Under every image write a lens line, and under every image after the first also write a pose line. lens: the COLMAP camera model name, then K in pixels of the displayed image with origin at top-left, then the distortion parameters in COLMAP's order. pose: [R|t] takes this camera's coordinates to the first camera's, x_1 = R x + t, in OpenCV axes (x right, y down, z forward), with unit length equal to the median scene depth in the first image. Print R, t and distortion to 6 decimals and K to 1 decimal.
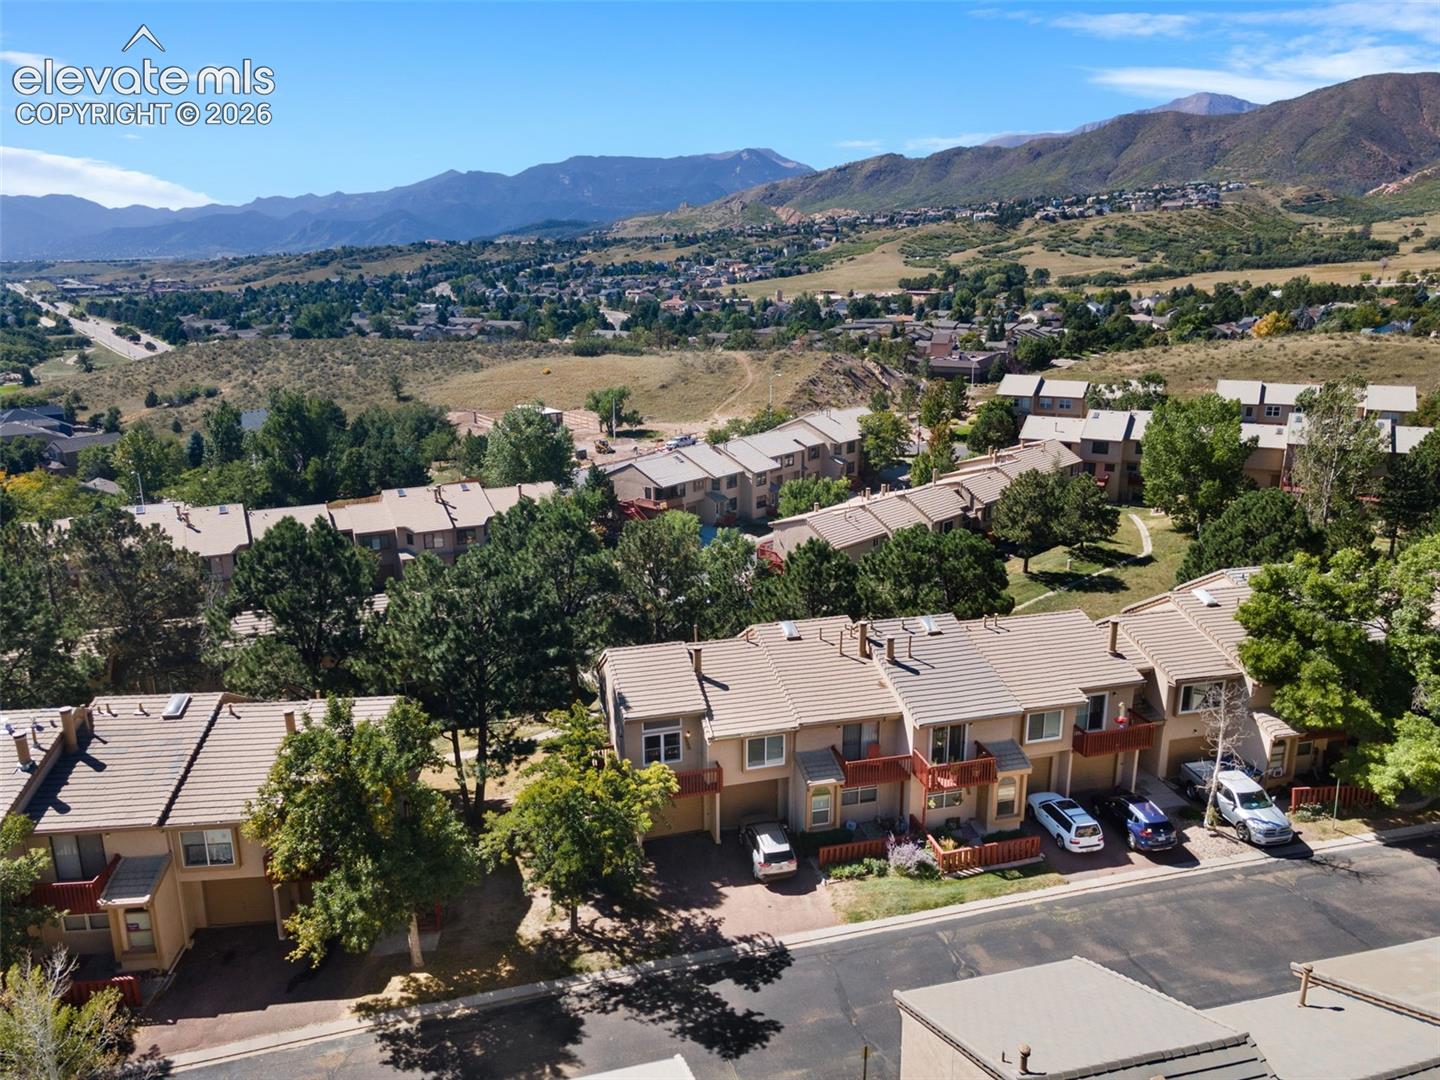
lens RADIAL K [[996.7, 0, 723.2], [0, 996.7, 544.6], [0, 0, 1]] dist [0.056278, -0.133307]
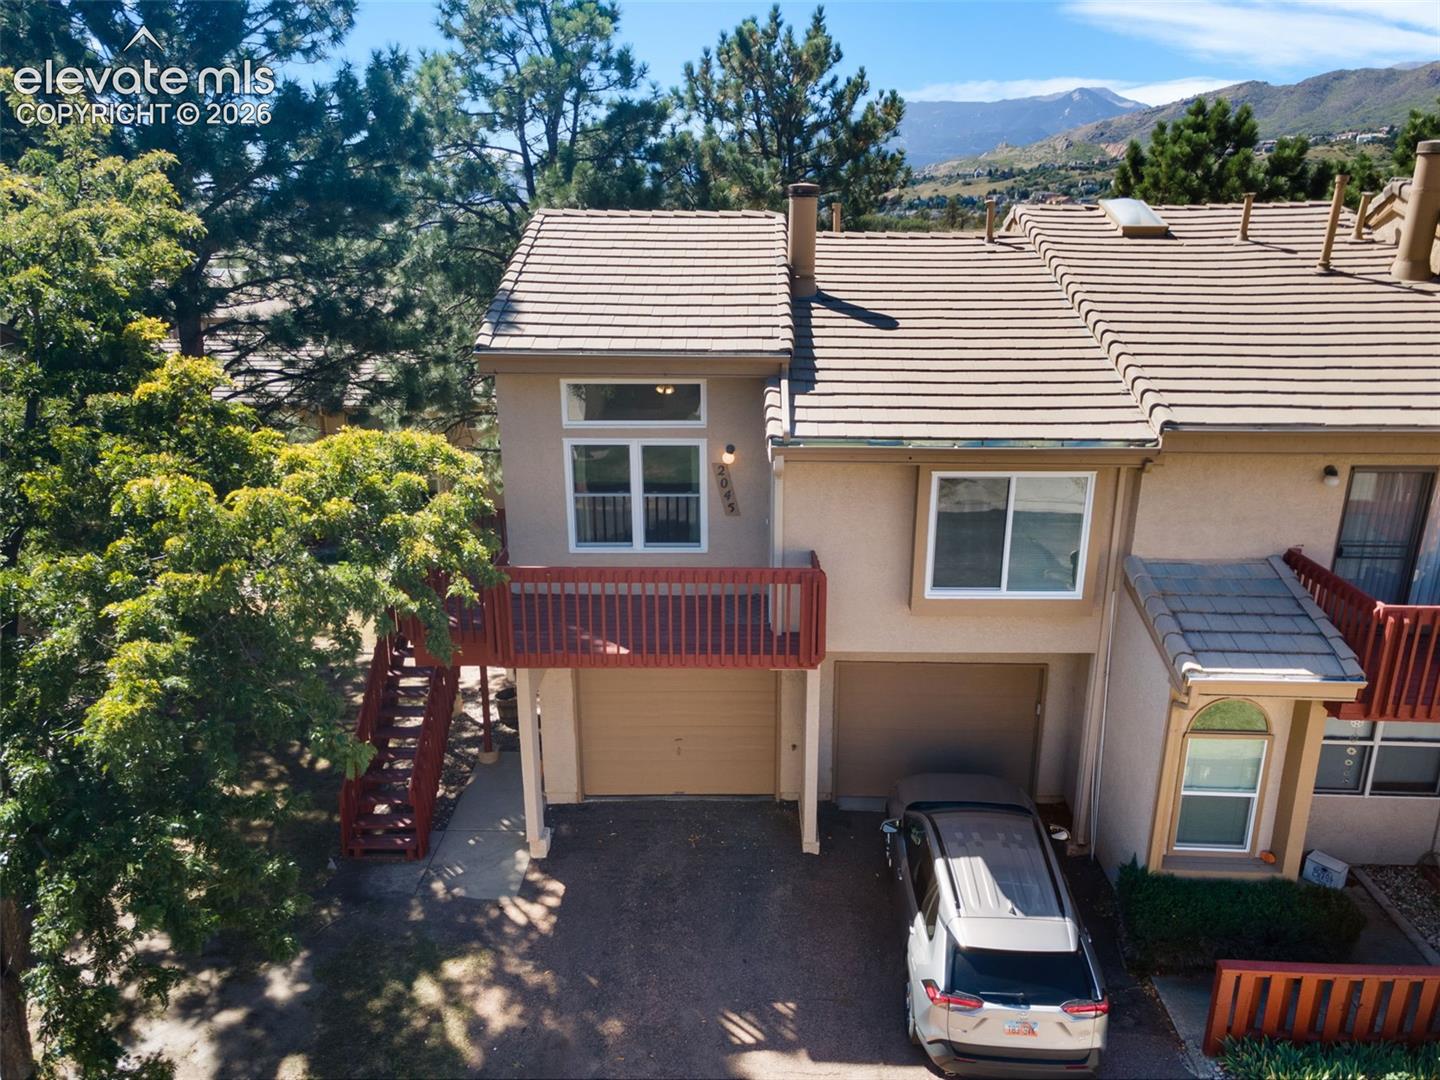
lens RADIAL K [[1076.6, 0, 722.2], [0, 1076.6, 535.7], [0, 0, 1]] dist [0.017359, 0.066570]
pose [[0.963654, 0.090352, -0.251412, 0.041543], [-0.077064, 0.995082, 0.062228, 0.197596], [0.255798, -0.040591, 0.965878, 0.722780]]
